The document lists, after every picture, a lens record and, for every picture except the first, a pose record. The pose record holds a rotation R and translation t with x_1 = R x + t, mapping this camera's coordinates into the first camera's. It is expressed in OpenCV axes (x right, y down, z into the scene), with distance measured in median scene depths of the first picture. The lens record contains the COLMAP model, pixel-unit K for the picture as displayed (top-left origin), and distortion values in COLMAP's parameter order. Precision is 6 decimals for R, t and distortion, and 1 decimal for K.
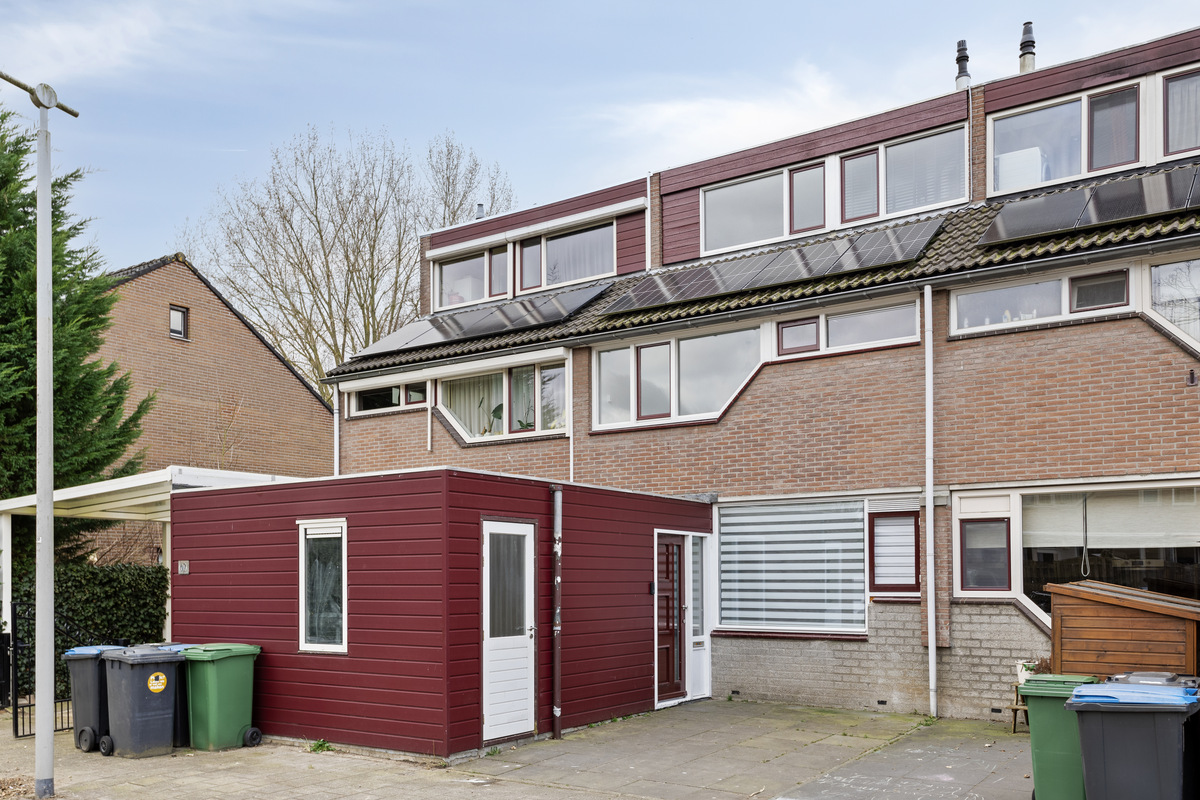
lens RADIAL K [[1023.1, 0, 535.3], [0, 1023.1, 555.0], [0, 0, 1]] dist [0.012010, 0.005045]
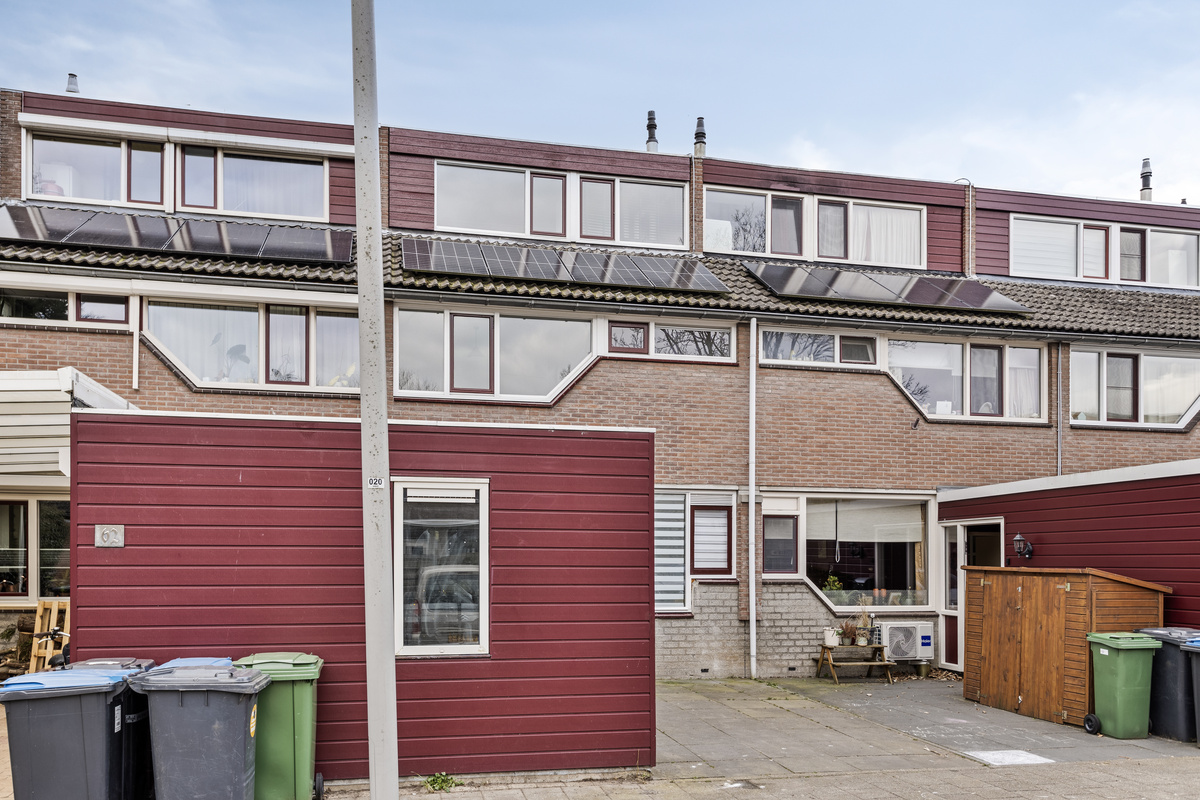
lens RADIAL K [[955.6, 0, 559.6], [0, 955.6, 548.0], [0, 0, 1]] dist [0.009518, 0.004193]
pose [[0.672588, 0.019224, 0.739768, -0.564474], [-0.024365, 0.999696, -0.003826, 0.014310], [-0.739616, -0.015451, 0.672852, 0.396692]]
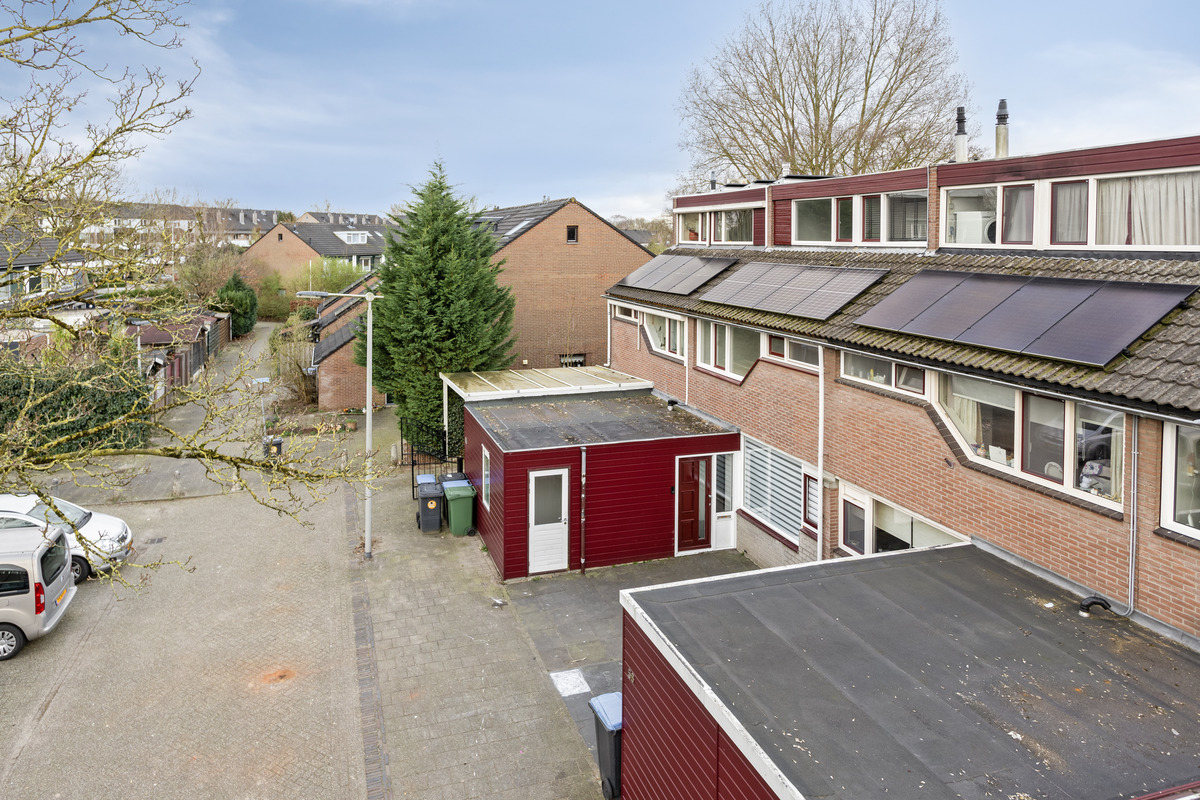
lens RADIAL K [[682.6, 0, 508.6], [0, 682.6, 271.9], [0, 0, 1]] dist [0.001204, -0.000040]
pose [[0.777043, 0.021134, -0.629092, 0.633591], [0.016485, 0.998410, 0.053903, -0.416486], [0.629231, -0.052255, 0.775460, -0.079309]]
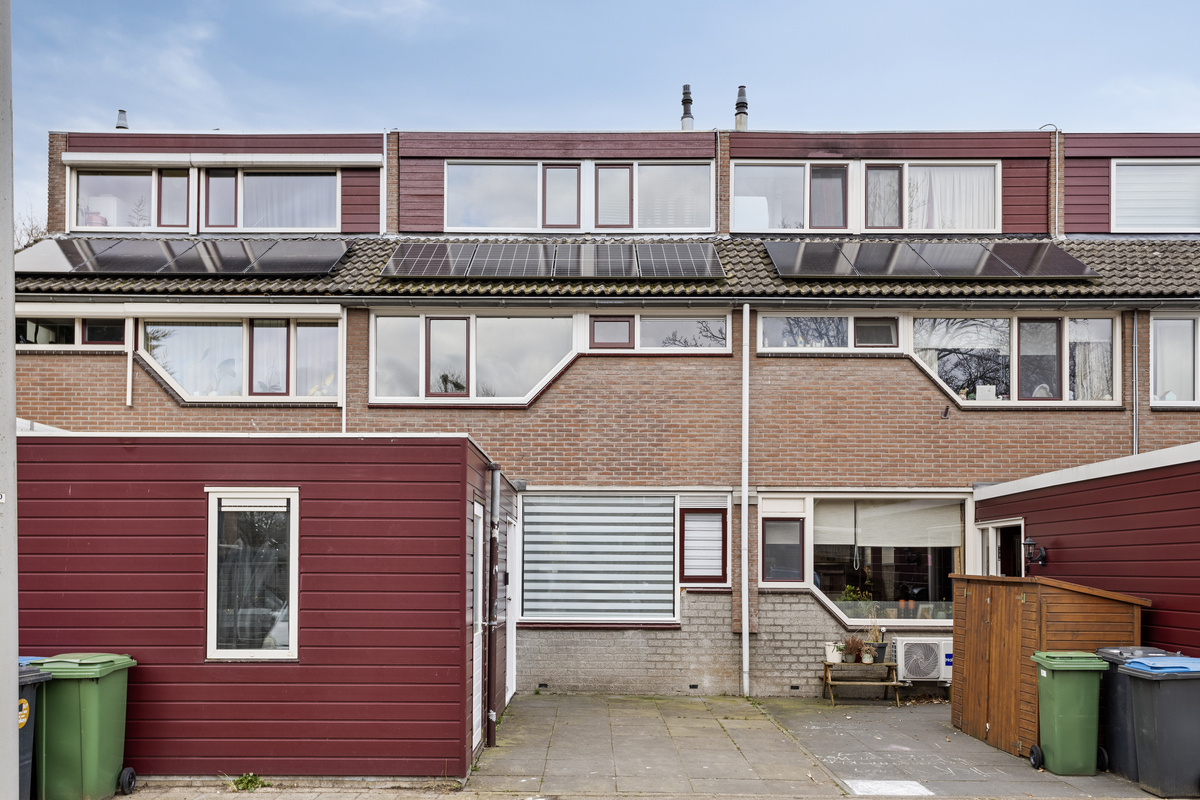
lens RADIAL K [[1035.3, 0, 555.0], [0, 1035.3, 544.1], [0, 0, 1]] dist [0.013123, 0.006331]
pose [[0.822625, 0.022998, 0.568118, -0.393506], [-0.021937, 0.999721, -0.008704, 0.008206], [-0.568160, -0.005303, 0.822901, 0.193923]]
